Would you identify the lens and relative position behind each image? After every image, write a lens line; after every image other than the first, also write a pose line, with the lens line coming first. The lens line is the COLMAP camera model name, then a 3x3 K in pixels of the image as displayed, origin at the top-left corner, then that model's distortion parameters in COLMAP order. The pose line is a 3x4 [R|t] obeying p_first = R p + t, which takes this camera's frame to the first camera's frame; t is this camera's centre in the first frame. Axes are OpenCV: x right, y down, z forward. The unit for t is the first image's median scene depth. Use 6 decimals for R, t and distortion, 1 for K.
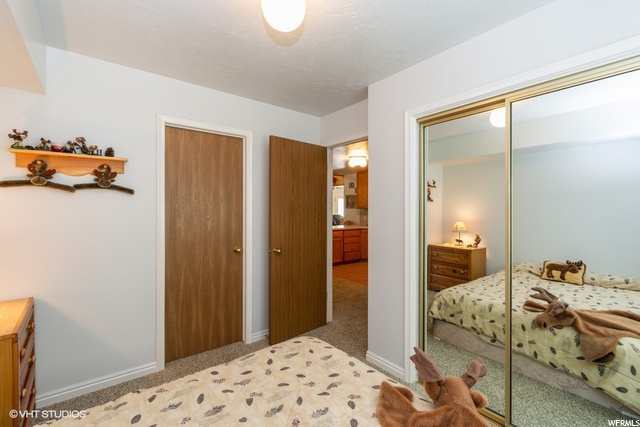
lens RADIAL K [[288.1, 0, 319.5], [0, 288.1, 211.7], [0, 0, 1]] dist [-0.000723, -0.000162]
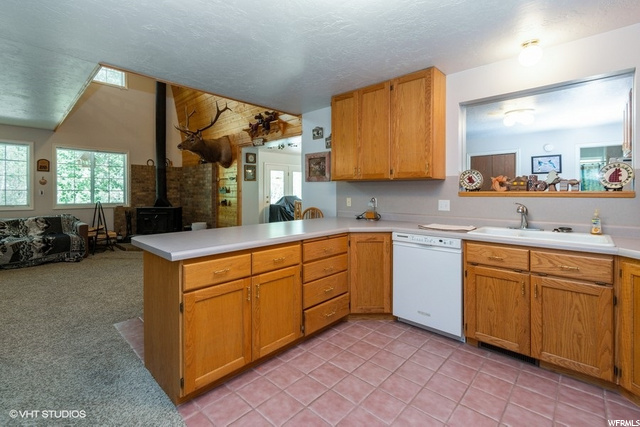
lens RADIAL K [[288.1, 0, 323.9], [0, 288.1, 192.4], [0, 0, 1]] dist [-0.000723, -0.000162]
pose [[0.986731, -0.002537, 0.162343, 0.044103], [0.003276, 0.999985, -0.004283, 0.008912], [-0.162330, 0.004758, 0.986725, 0.541304]]
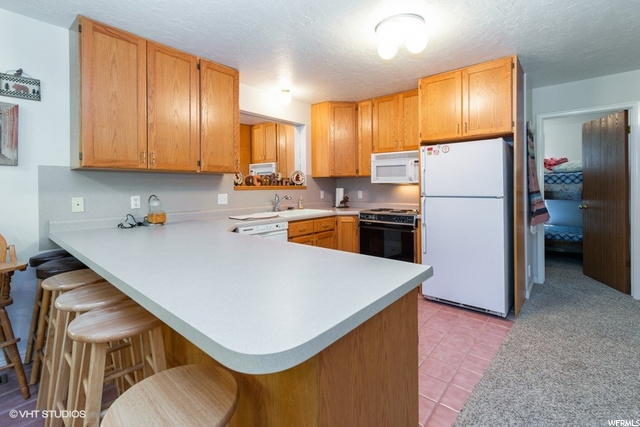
lens RADIAL K [[288.1, 0, 325.3], [0, 288.1, 183.8], [0, 0, 1]] dist [-0.000723, -0.000162]
pose [[-0.213467, 0.002784, 0.976946, -0.155284], [0.005958, 0.999981, -0.001548, 0.005151], [-0.976932, 0.005490, -0.213479, 0.823534]]
